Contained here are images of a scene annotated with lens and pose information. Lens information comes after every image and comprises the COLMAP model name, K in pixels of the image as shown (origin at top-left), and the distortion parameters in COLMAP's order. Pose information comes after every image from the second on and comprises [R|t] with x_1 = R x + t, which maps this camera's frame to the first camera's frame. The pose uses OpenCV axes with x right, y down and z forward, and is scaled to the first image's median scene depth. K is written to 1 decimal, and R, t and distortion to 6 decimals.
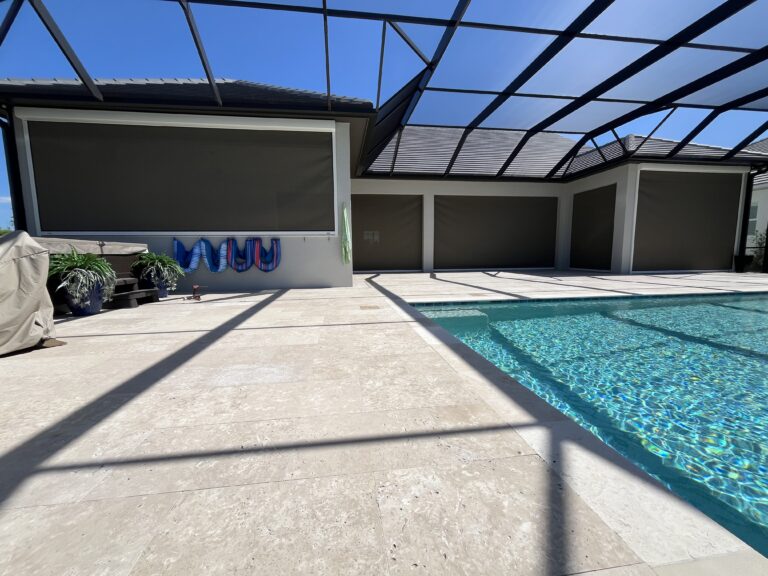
lens RADIAL K [[309.2, 0, 380.0], [0, 309.2, 288.8], [0, 0, 1]] dist [0.003091, -0.000579]
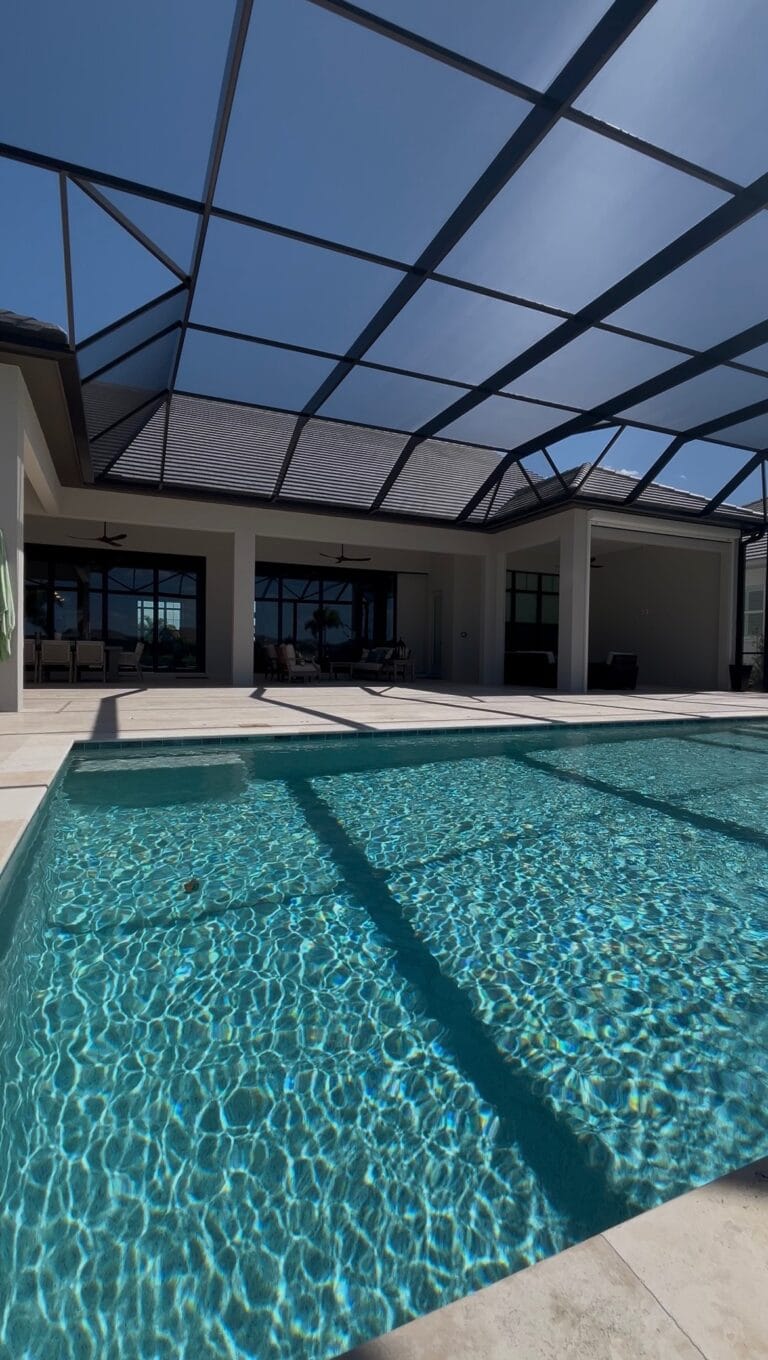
lens RADIAL K [[608.0, 0, 387.9], [0, 608.0, 678.1], [0, 0, 1]] dist [0.001508, -0.000306]
pose [[0.964284, 0.017235, 0.264310, 0.157328], [0.003107, 0.997076, -0.076350, 0.014990], [-0.264853, 0.074444, 0.961411, -0.015967]]
